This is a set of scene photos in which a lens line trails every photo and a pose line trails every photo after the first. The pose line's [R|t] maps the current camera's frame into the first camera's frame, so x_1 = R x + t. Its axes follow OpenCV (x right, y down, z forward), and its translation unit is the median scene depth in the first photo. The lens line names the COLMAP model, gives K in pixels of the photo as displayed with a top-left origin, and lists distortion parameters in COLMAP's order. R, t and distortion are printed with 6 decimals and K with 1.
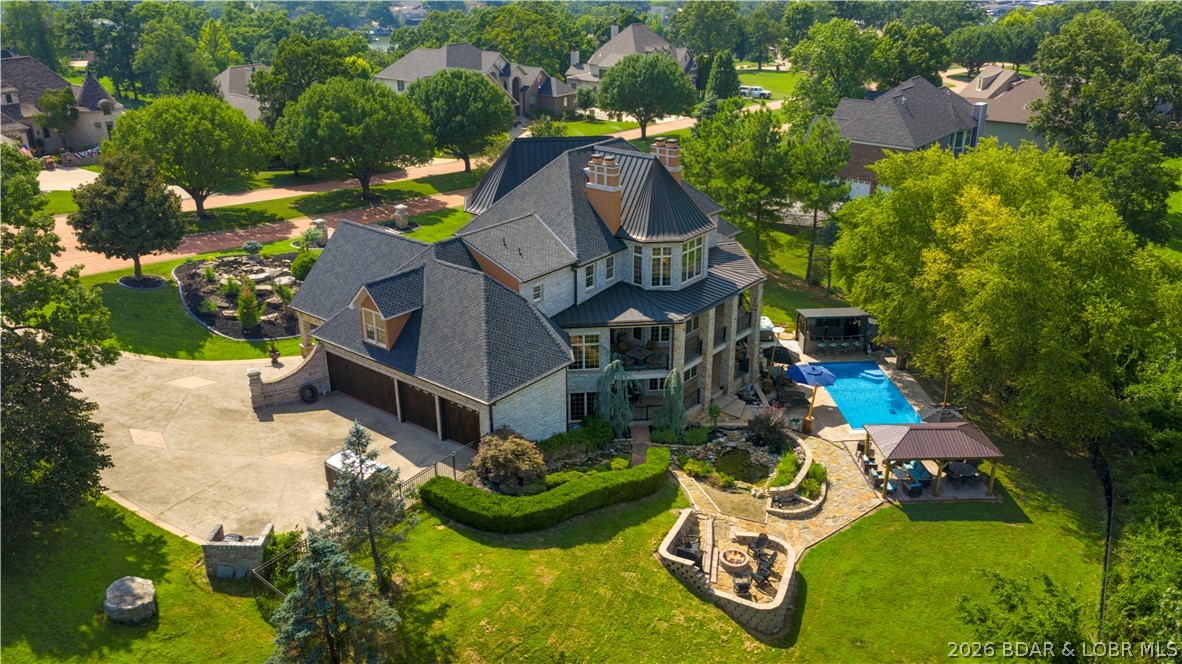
lens RADIAL K [[1007.2, 0, 592.6], [0, 1007.2, 331.4], [0, 0, 1]] dist [0.014542, 0.003183]
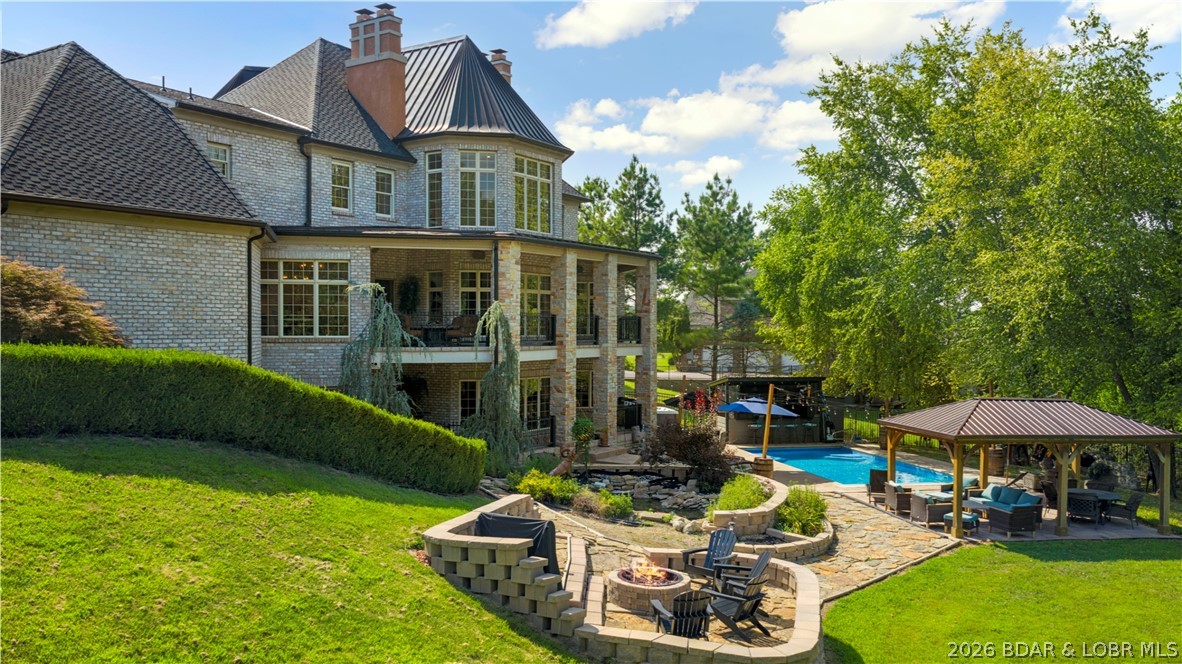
lens RADIAL K [[1007.2, 0, 590.0], [0, 1007.2, 332.4], [0, 0, 1]] dist [0.014542, 0.003183]
pose [[0.991908, 0.001230, 0.126953, 0.061823], [0.045800, 0.929156, -0.366840, 0.223736], [-0.118410, 0.369686, 0.921581, 0.531523]]
